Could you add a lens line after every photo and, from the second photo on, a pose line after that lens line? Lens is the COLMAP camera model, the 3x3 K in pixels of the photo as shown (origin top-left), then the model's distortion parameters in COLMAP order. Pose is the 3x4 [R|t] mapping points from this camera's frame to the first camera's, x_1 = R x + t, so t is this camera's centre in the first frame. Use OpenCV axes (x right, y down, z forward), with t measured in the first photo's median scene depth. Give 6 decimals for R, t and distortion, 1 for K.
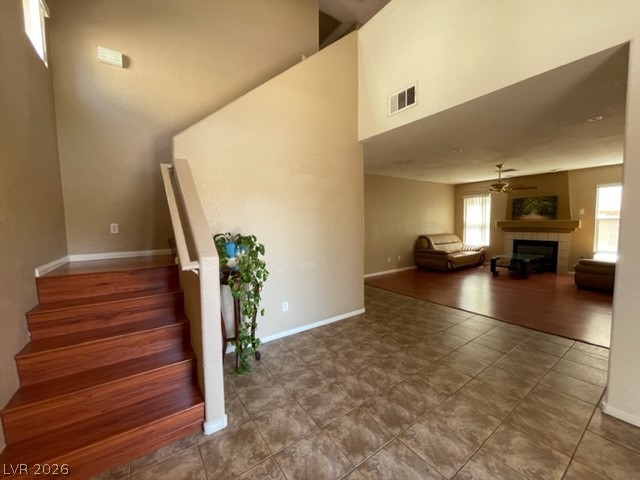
lens RADIAL K [[258.3, 0, 320.2], [0, 258.3, 240.7], [0, 0, 1]] dist [-0.000192, 0.001081]
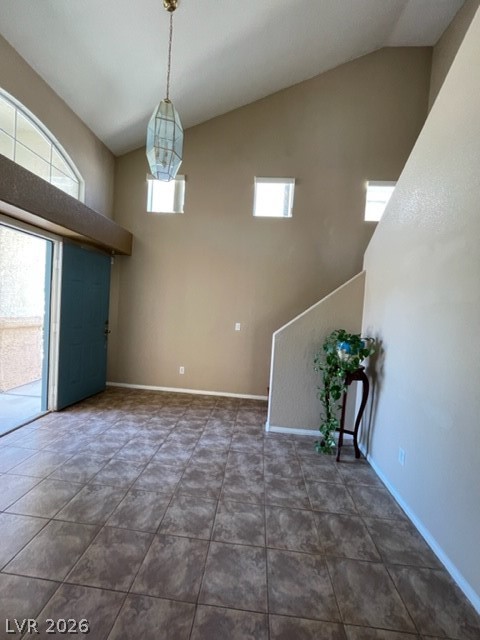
lens RADIAL K [[258.3, 0, 239.1], [0, 258.3, 320.1], [0, 0, 1]] dist [-0.000192, 0.001081]
pose [[-0.632888, 0.006082, -0.774219, 0.797573], [-0.110821, 0.988961, 0.098359, -0.130527], [0.766271, 0.148050, -0.625228, 1.322995]]
